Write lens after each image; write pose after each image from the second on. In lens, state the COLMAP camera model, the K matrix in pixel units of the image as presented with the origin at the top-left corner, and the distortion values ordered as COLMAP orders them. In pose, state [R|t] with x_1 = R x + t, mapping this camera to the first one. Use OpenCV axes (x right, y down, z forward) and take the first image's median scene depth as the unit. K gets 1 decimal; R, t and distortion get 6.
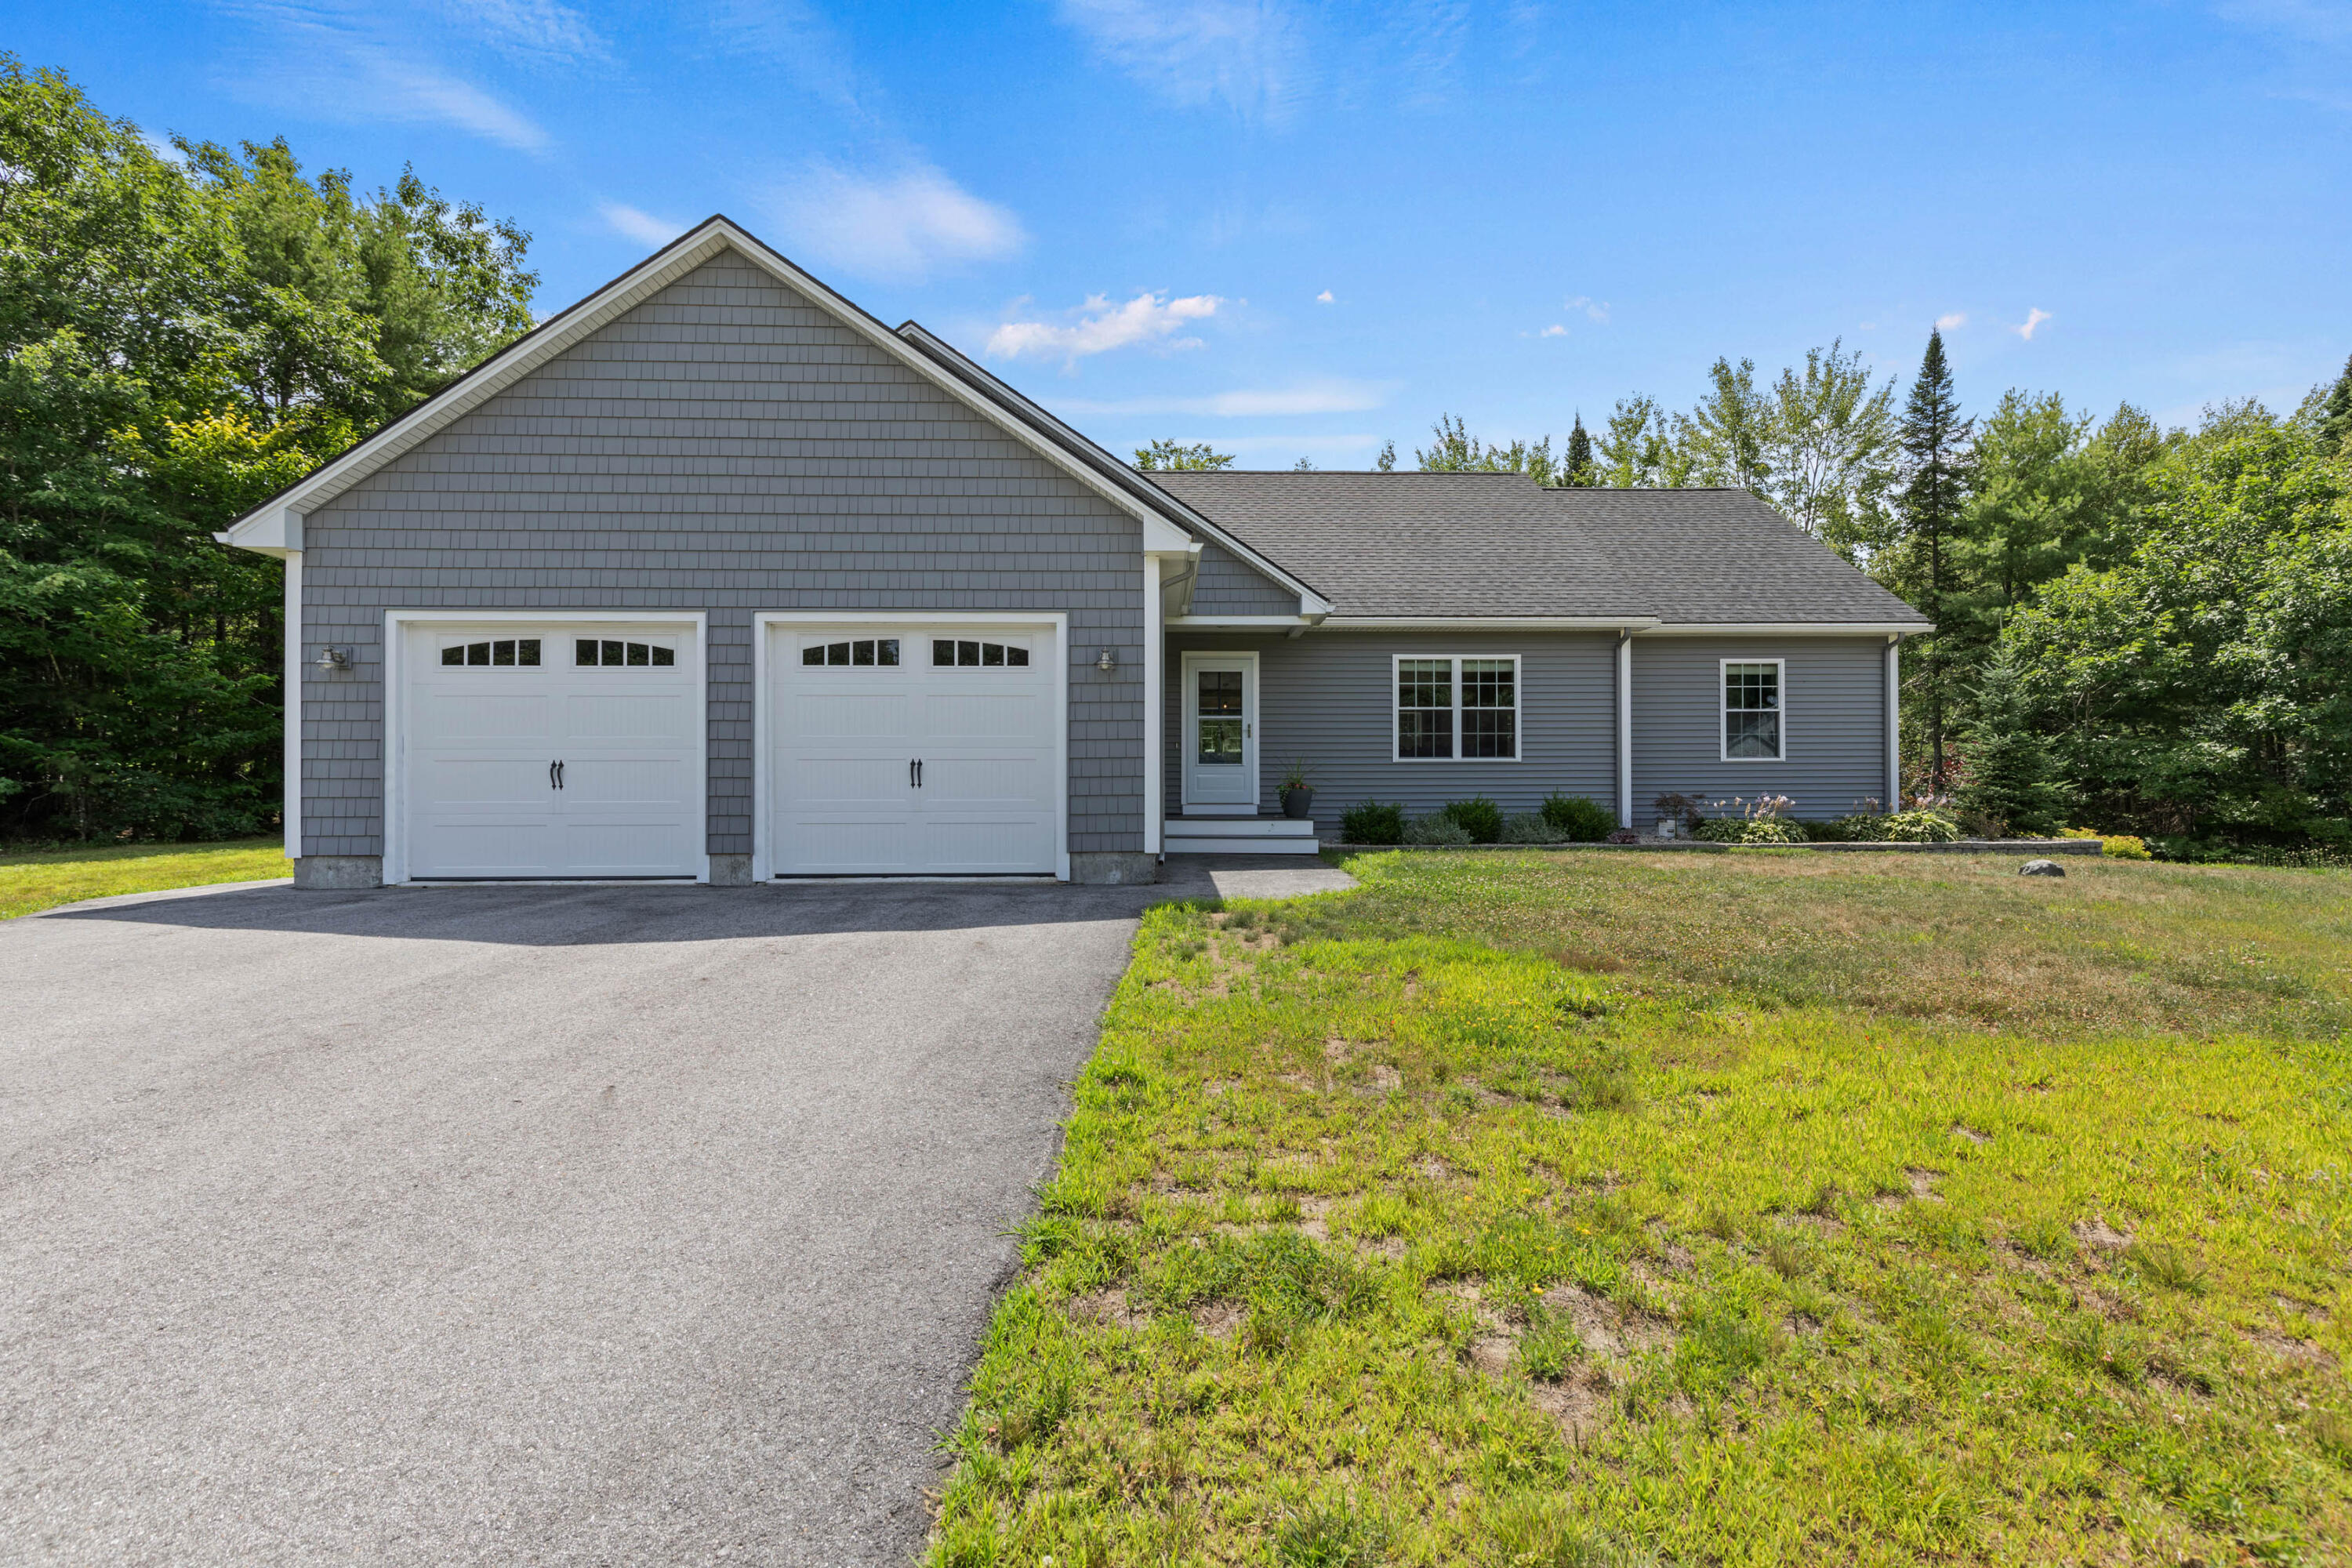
lens RADIAL K [[1074.8, 0, 1178.2], [0, 1074.8, 776.5], [0, 0, 1]] dist [0.004241, -0.000450]
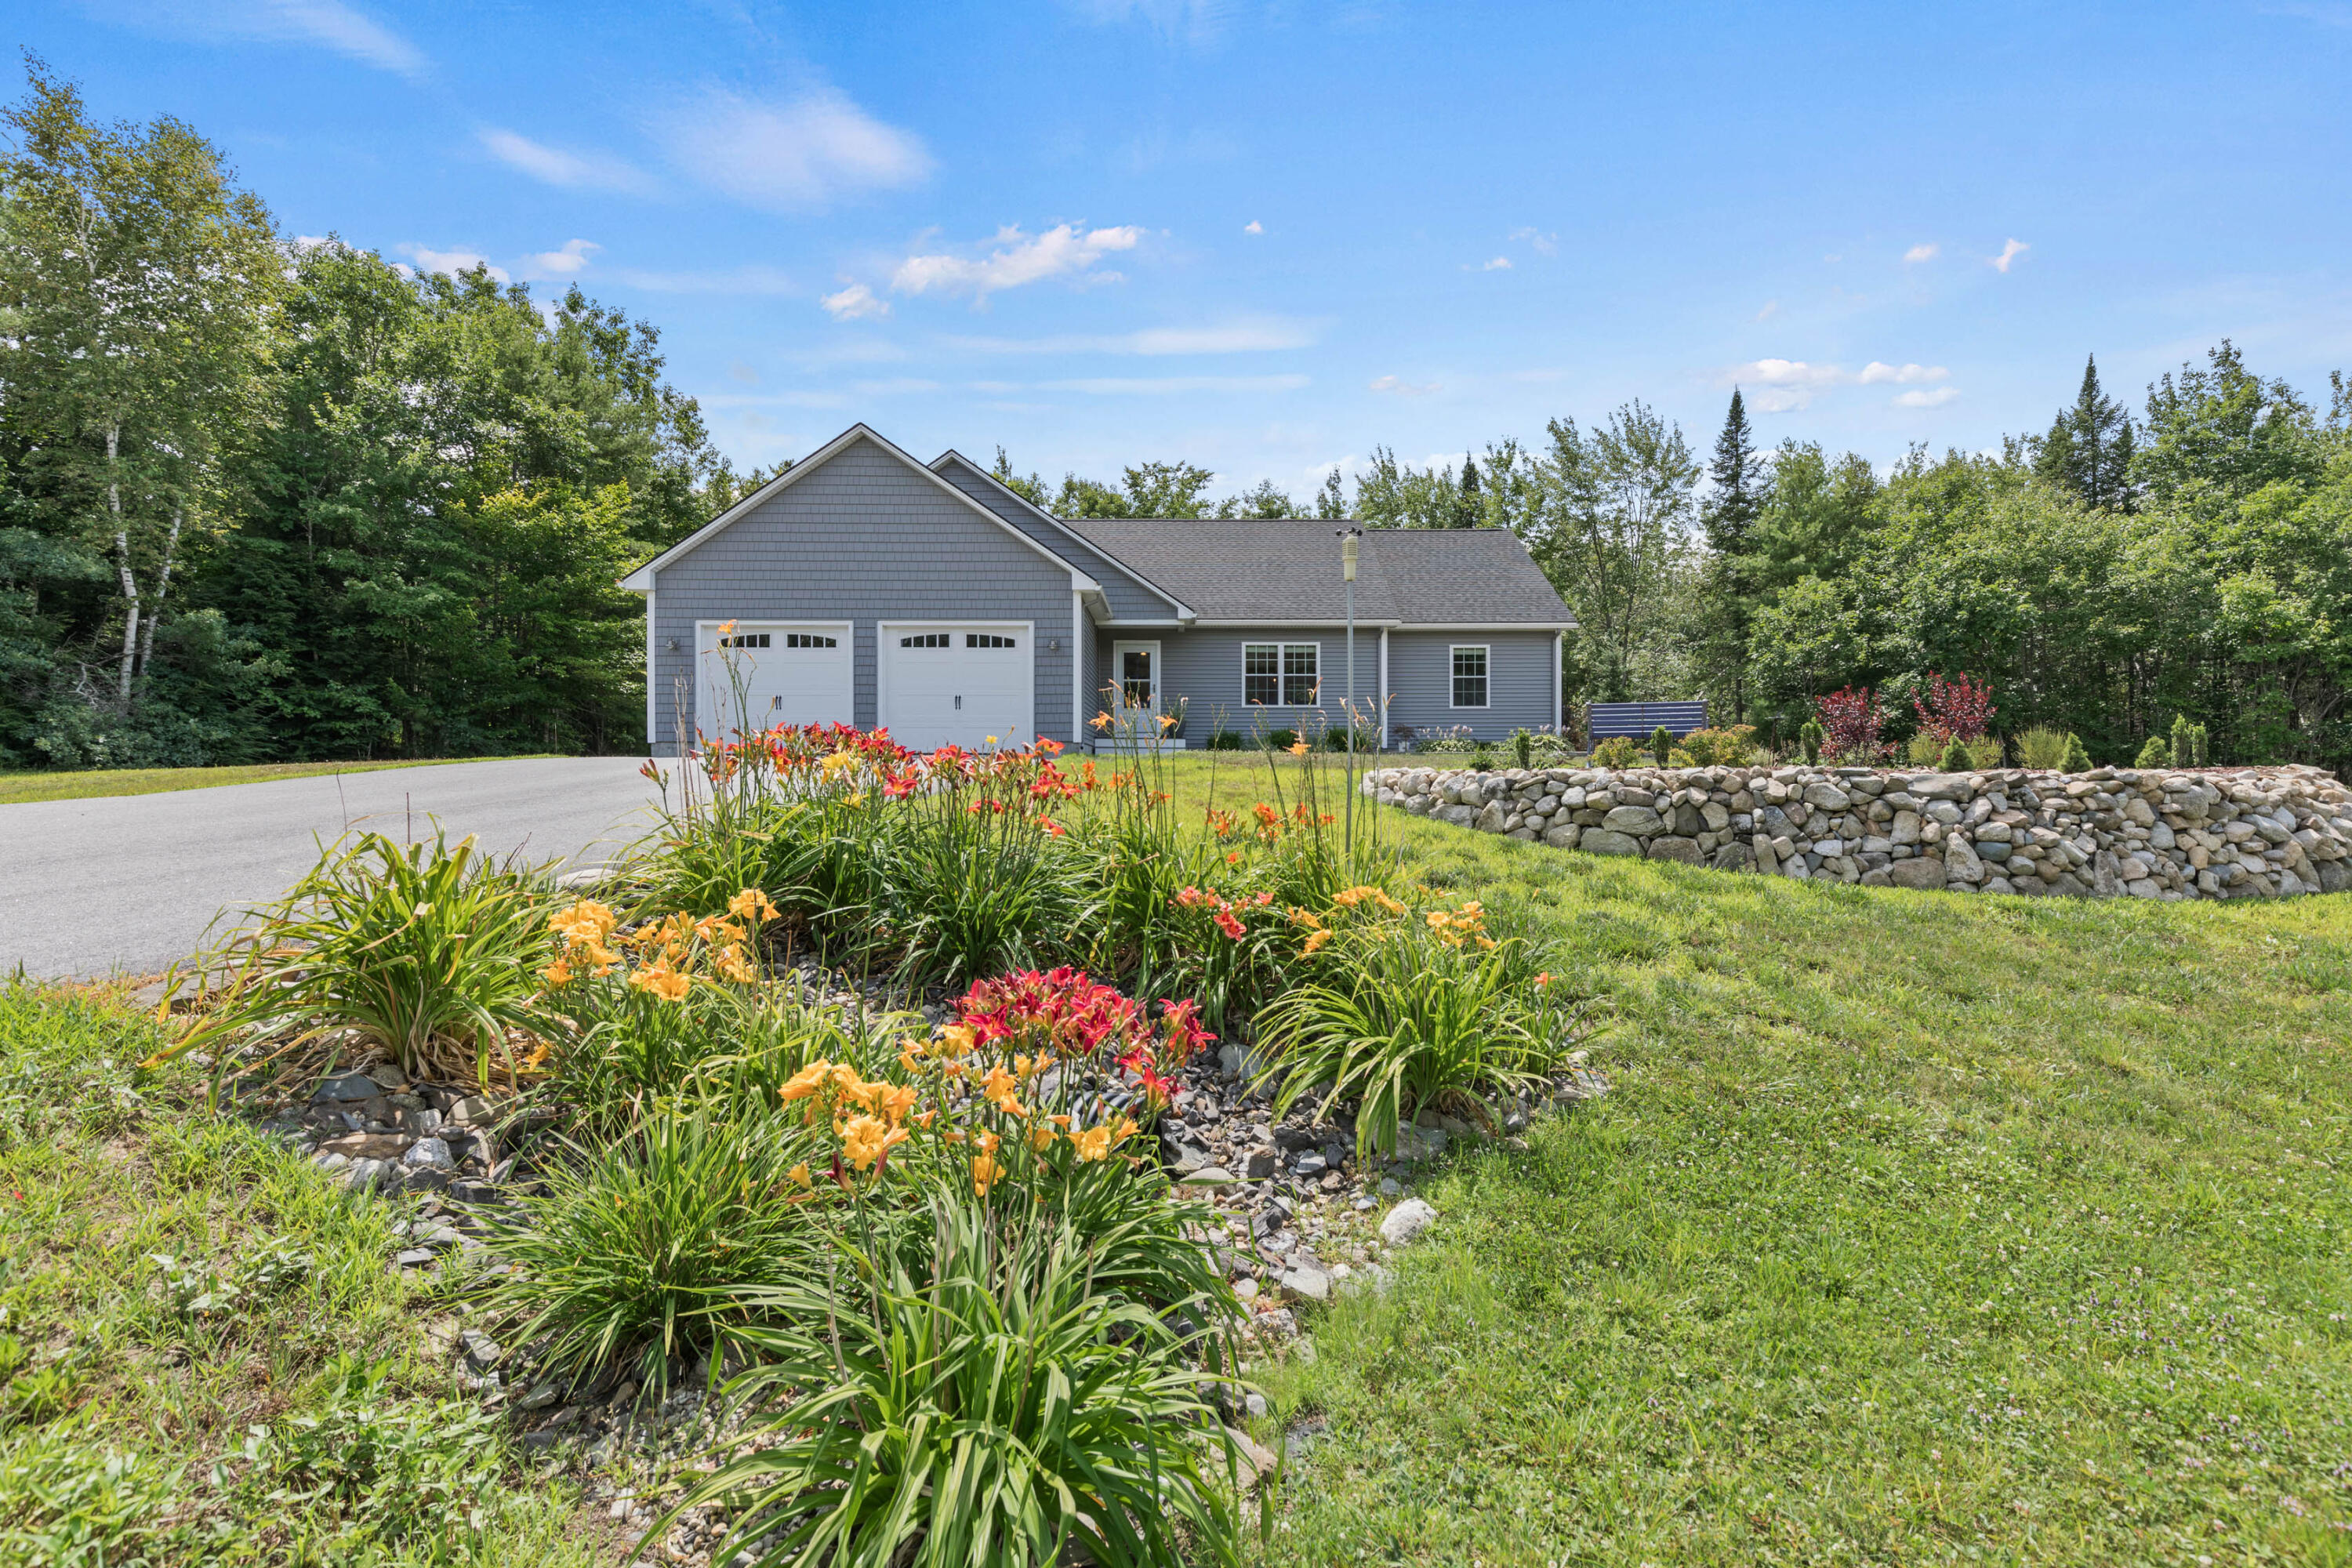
lens RADIAL K [[1074.8, 0, 1173.7], [0, 1074.8, 780.3], [0, 0, 1]] dist [0.004241, -0.000450]
pose [[0.999793, 0.001917, -0.020243, 0.128866], [-0.001659, 0.999918, 0.012726, 0.076852], [0.020265, -0.012690, 0.999714, -0.647430]]
